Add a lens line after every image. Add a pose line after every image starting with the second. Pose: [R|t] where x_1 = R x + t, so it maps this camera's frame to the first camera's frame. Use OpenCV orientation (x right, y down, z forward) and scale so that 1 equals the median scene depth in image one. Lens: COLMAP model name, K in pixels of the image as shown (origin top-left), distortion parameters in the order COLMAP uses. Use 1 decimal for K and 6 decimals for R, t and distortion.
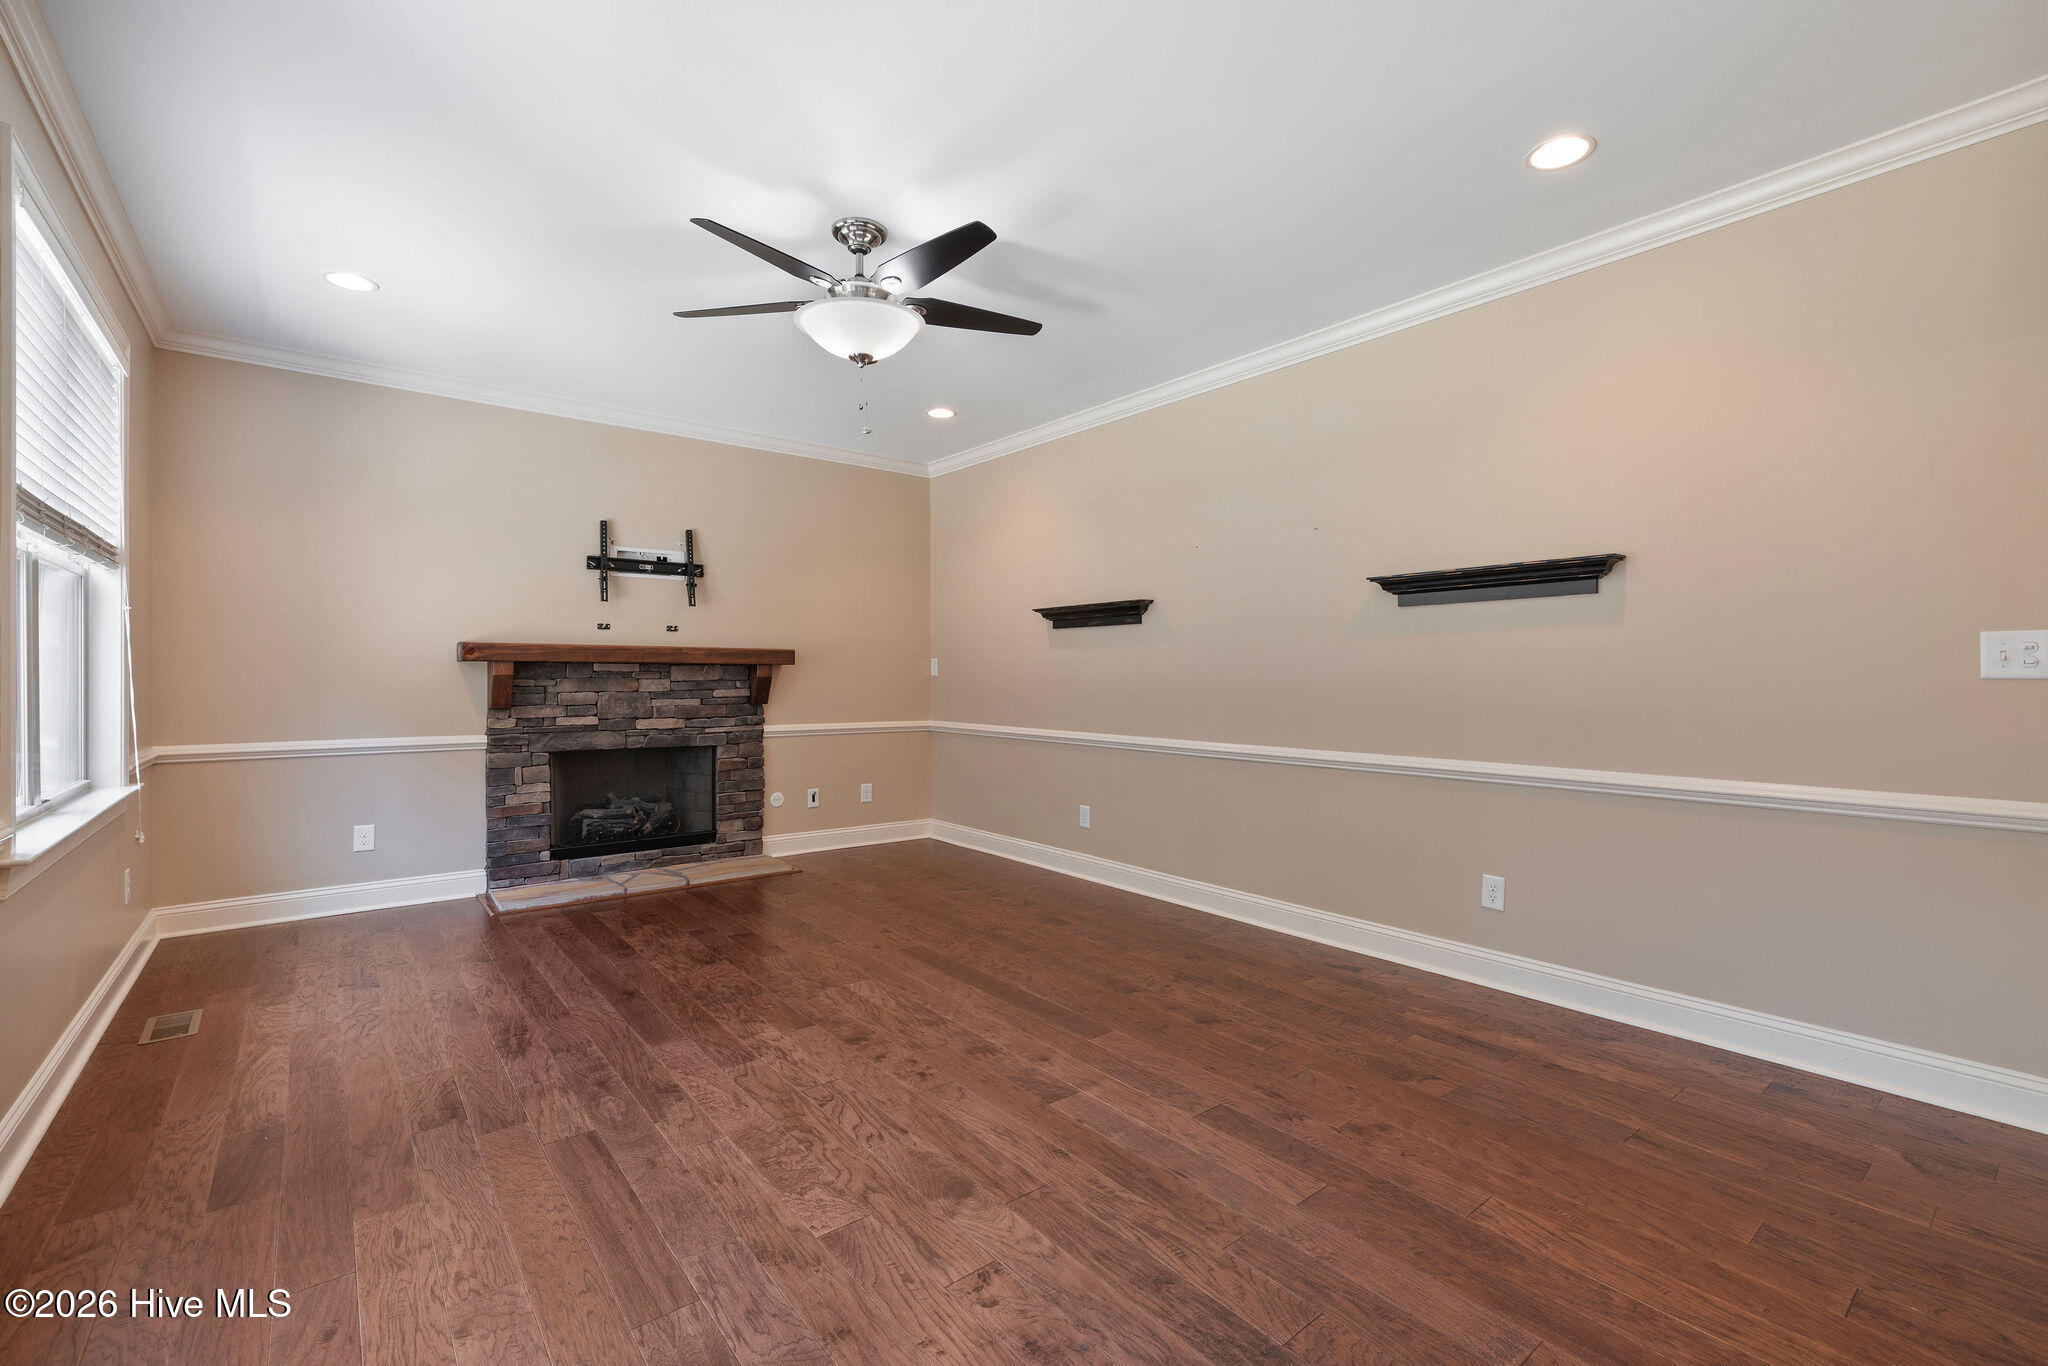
lens RADIAL K [[883.3, 0, 1023.1], [0, 883.3, 673.7], [0, 0, 1]] dist [0.003416, -0.000024]
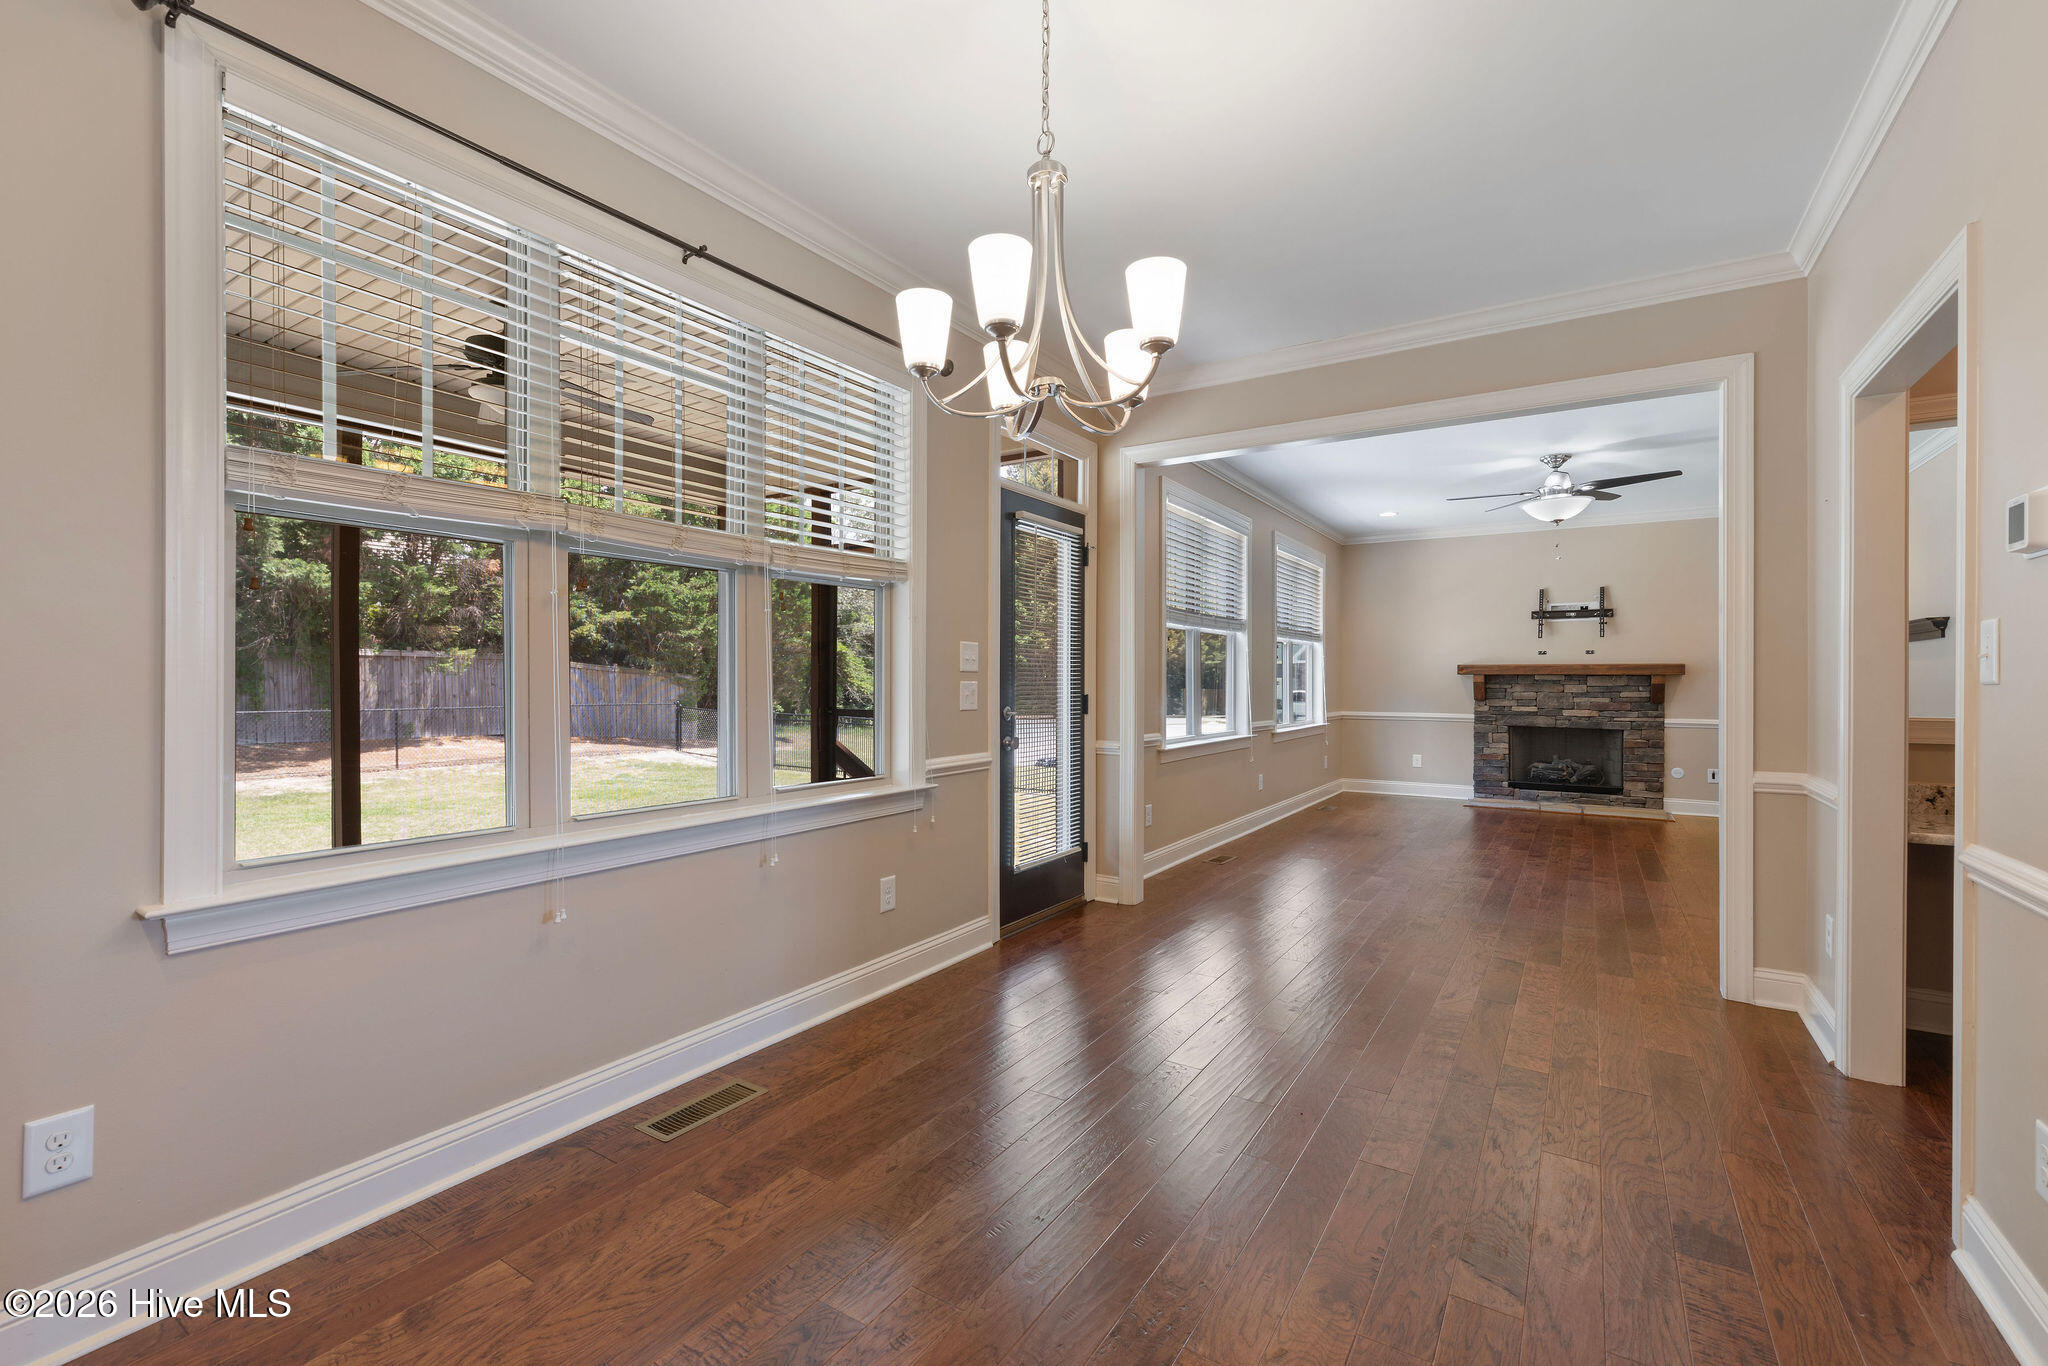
lens RADIAL K [[883.3, 0, 1026.6], [0, 883.3, 678.5], [0, 0, 1]] dist [0.003416, -0.000024]
pose [[0.318194, 0.001355, -0.948025, 0.791246], [0.001122, 0.999998, 0.001806, -0.009217], [0.948025, -0.001639, 0.318192, -0.446563]]
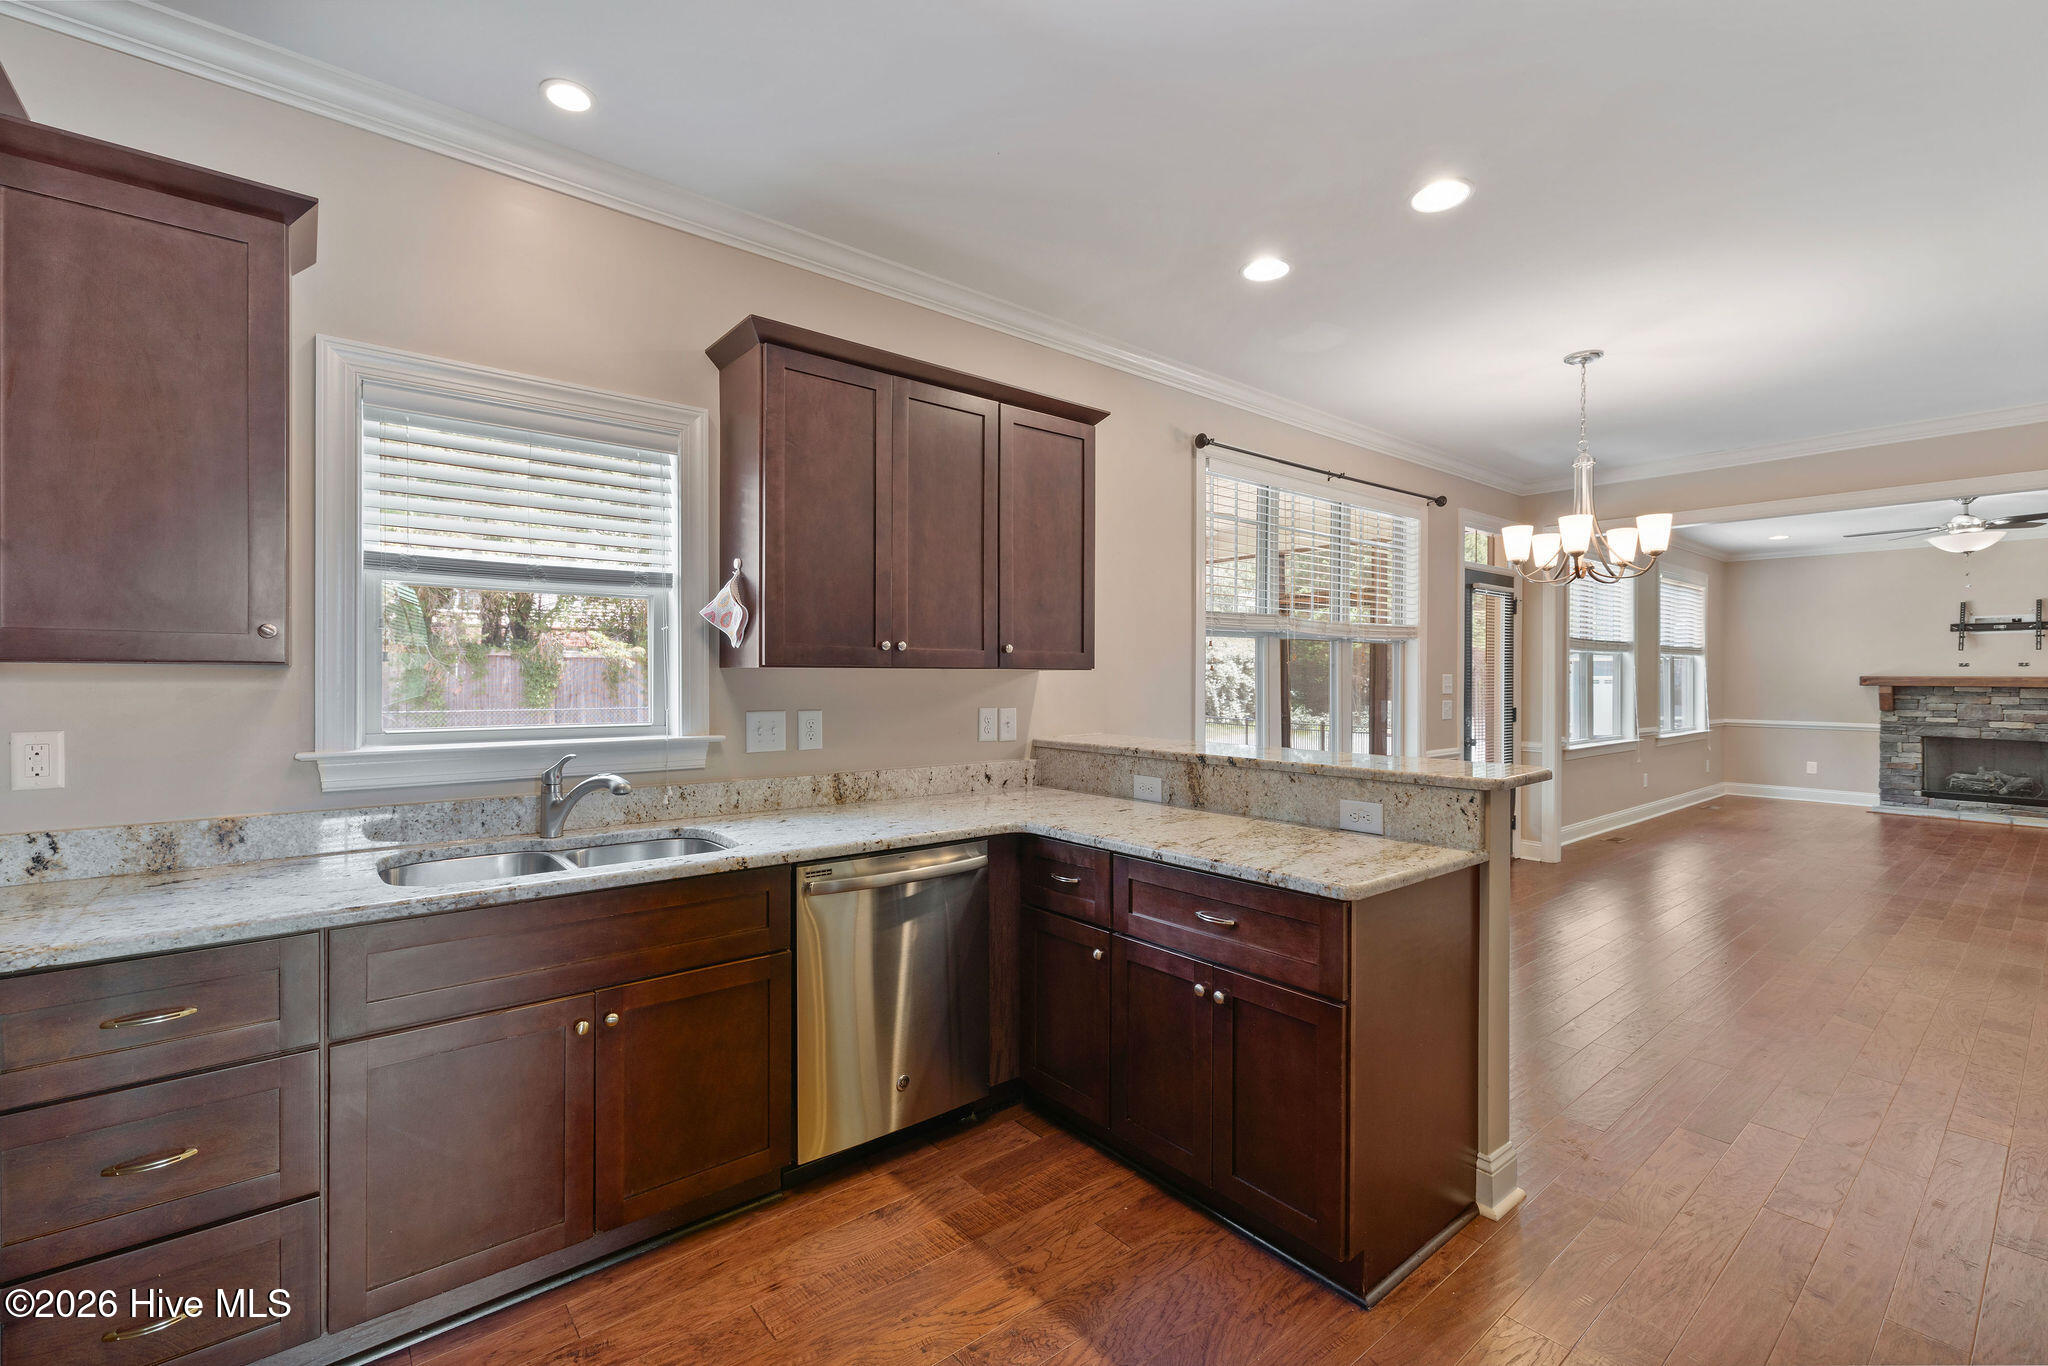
lens RADIAL K [[883.3, 0, 1023.3], [0, 883.3, 672.5], [0, 0, 1]] dist [0.003416, -0.000024]
pose [[0.011036, 0.001528, -0.999938, 1.192907], [0.001156, 0.999998, 0.001541, -0.043571], [0.999938, -0.001173, 0.011034, -0.808645]]
